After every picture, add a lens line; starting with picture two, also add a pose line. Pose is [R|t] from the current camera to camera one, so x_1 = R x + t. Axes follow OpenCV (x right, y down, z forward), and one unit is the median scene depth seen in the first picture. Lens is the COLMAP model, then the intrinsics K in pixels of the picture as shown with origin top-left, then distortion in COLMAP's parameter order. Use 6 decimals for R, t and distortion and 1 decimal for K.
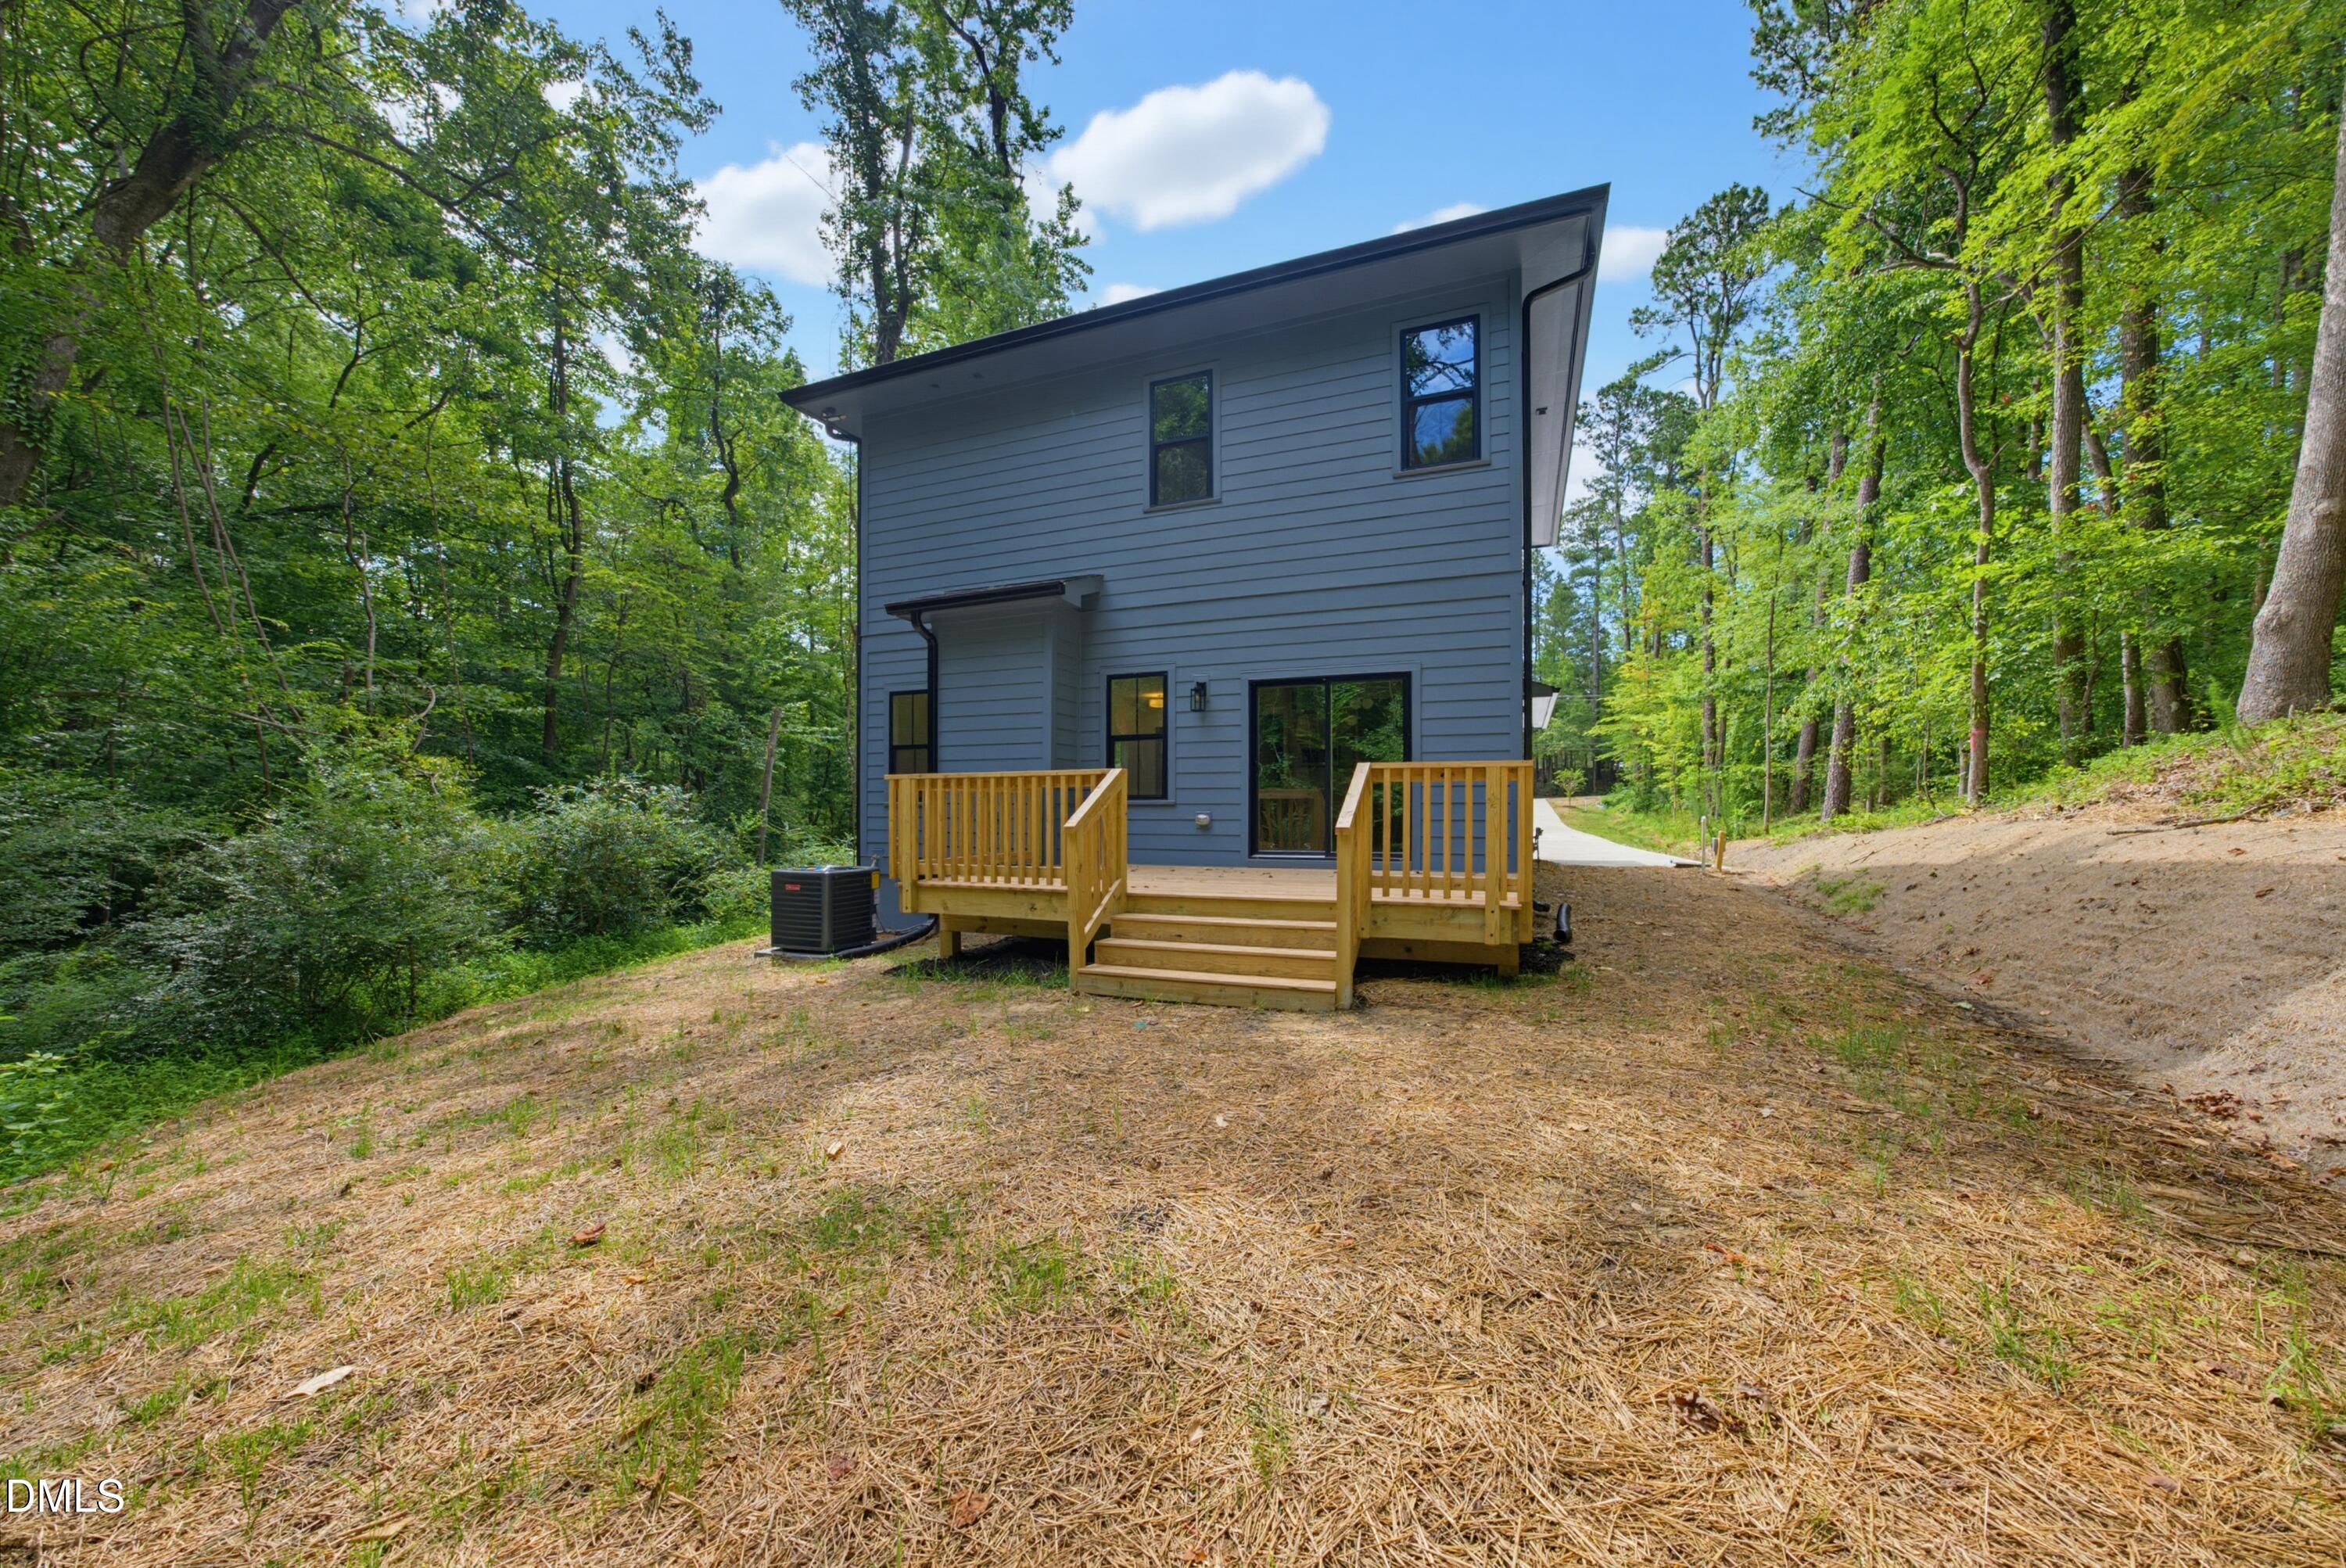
lens RADIAL K [[807.2, 0, 1173.6], [0, 807.2, 800.1], [0, 0, 1]] dist [-0.000444, 0.004402]
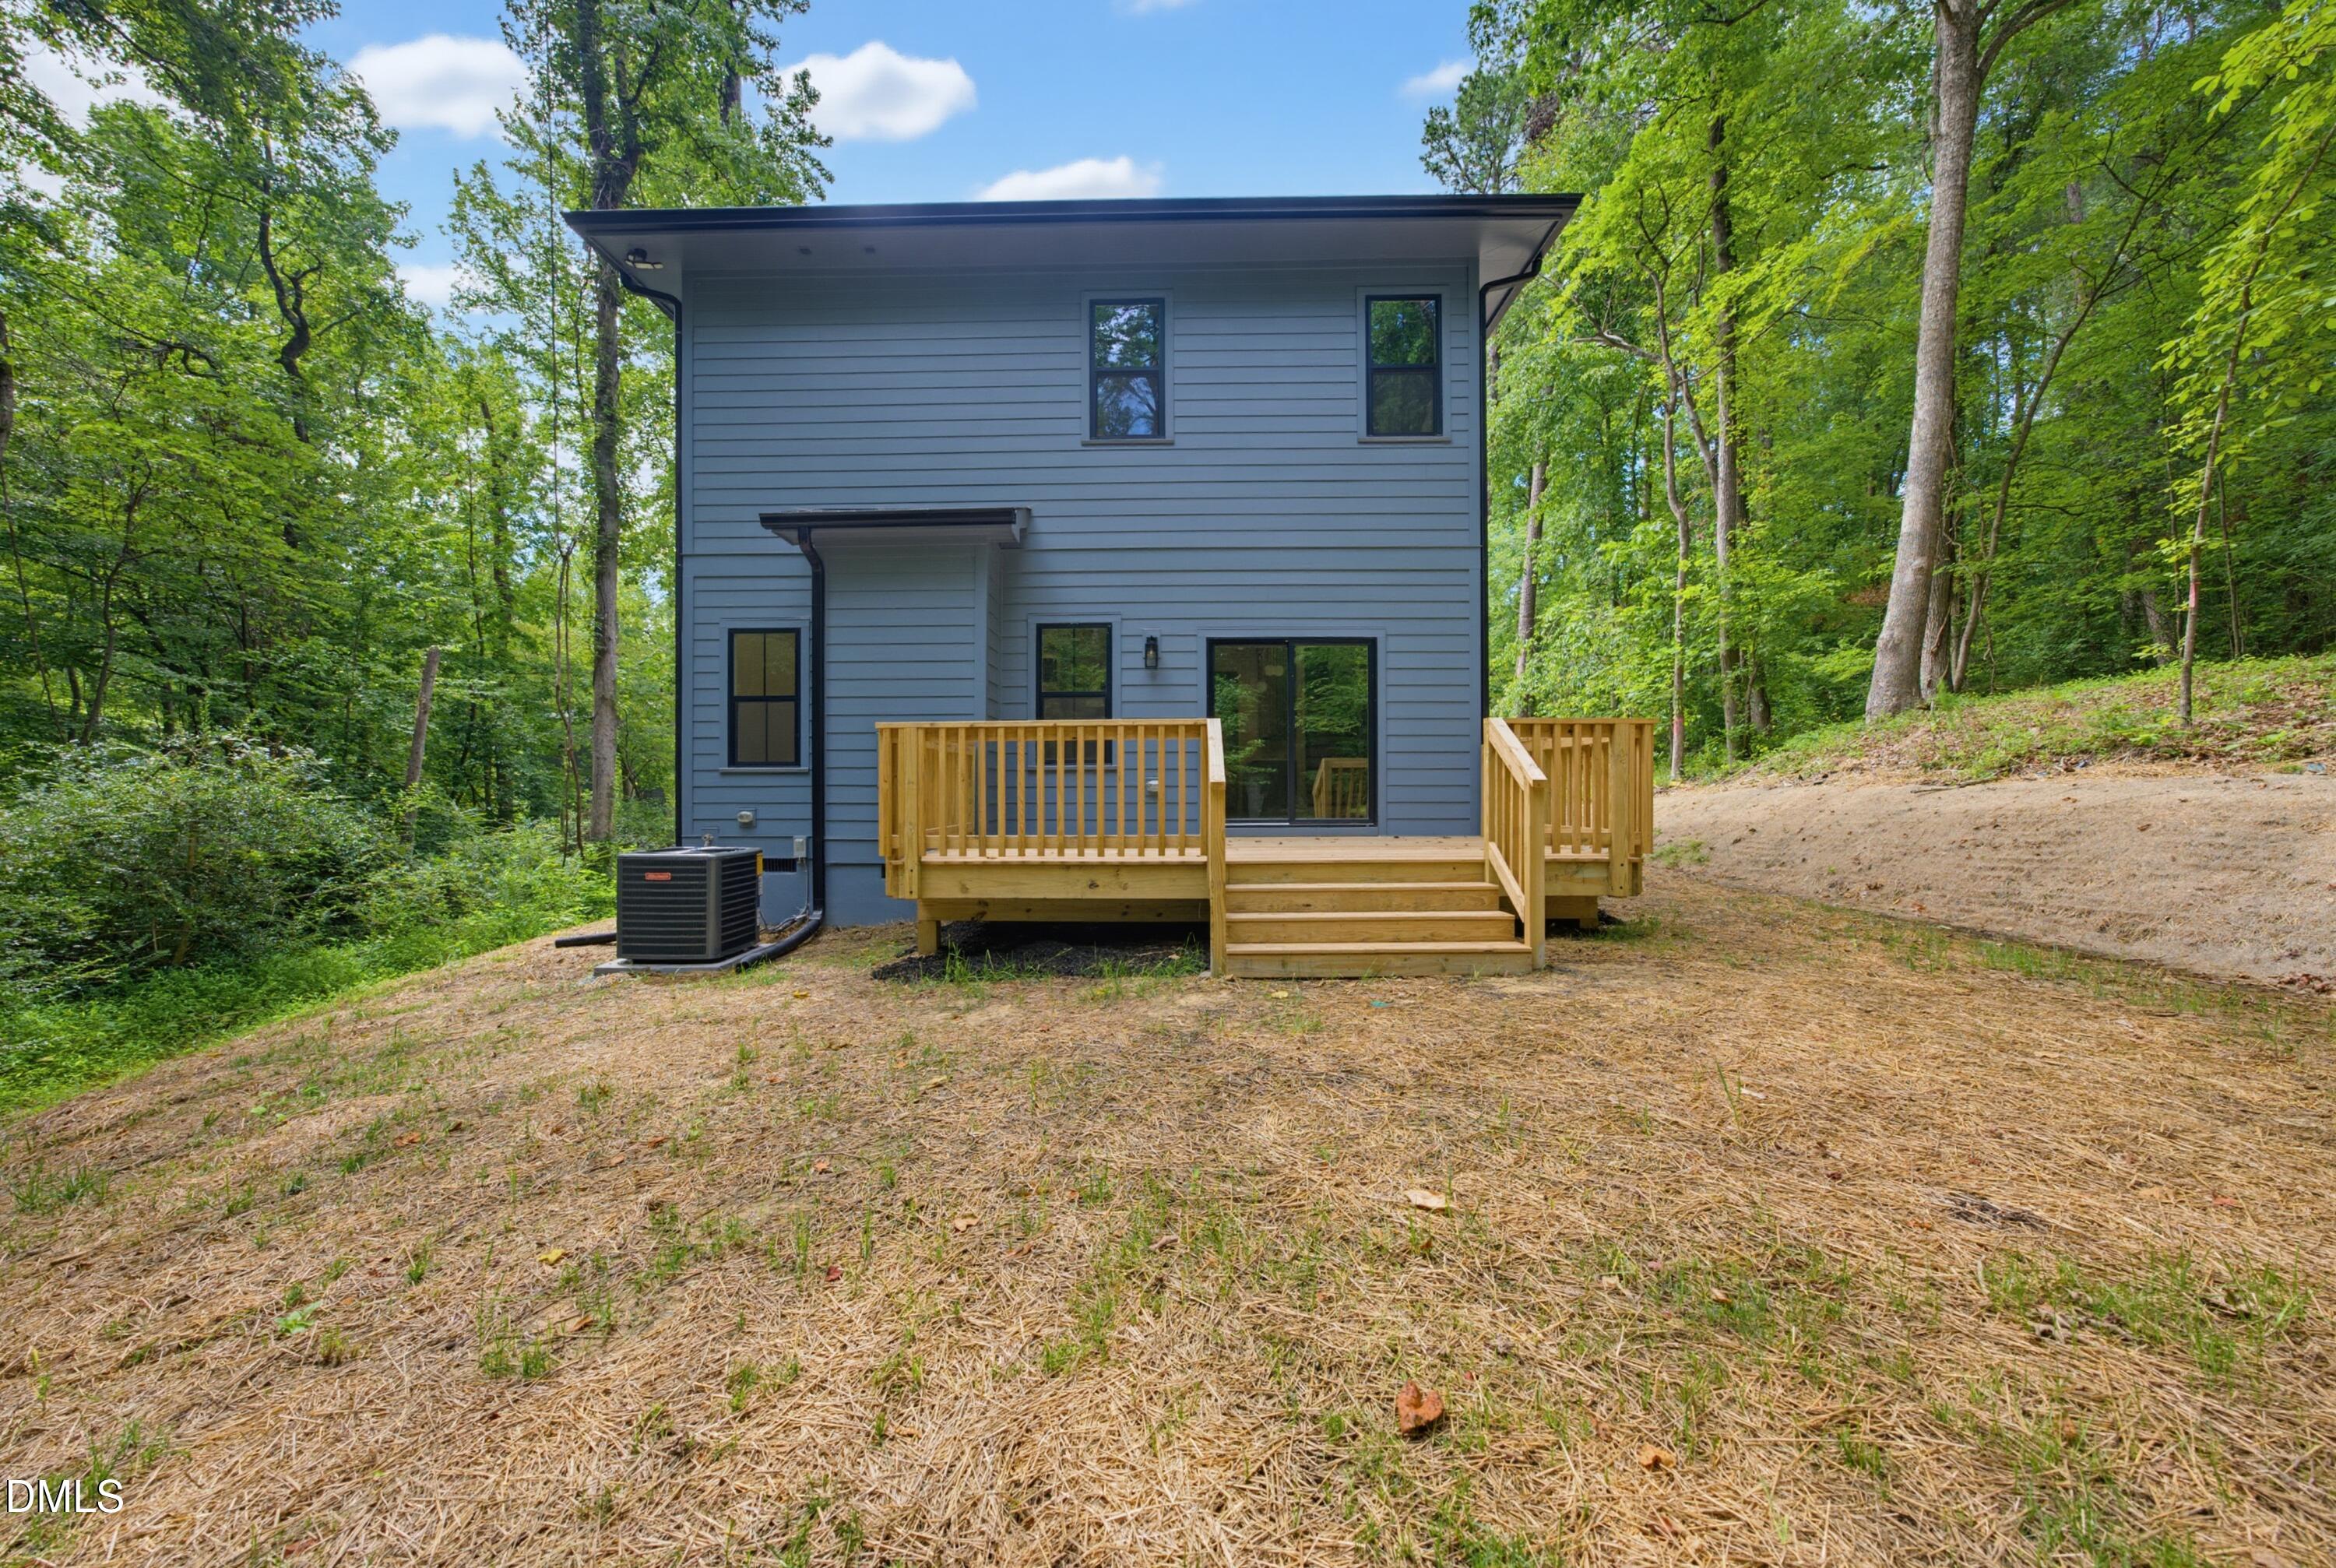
lens RADIAL K [[819.5, 0, 1168.0], [0, 819.5, 784.0], [0, 0, 1]] dist [0.001346, 0.004751]
pose [[0.939244, 0.001014, 0.343248, -0.236936], [-0.001797, 0.999996, 0.001963, 0.016518], [-0.343245, -0.002461, 0.939243, 0.104709]]
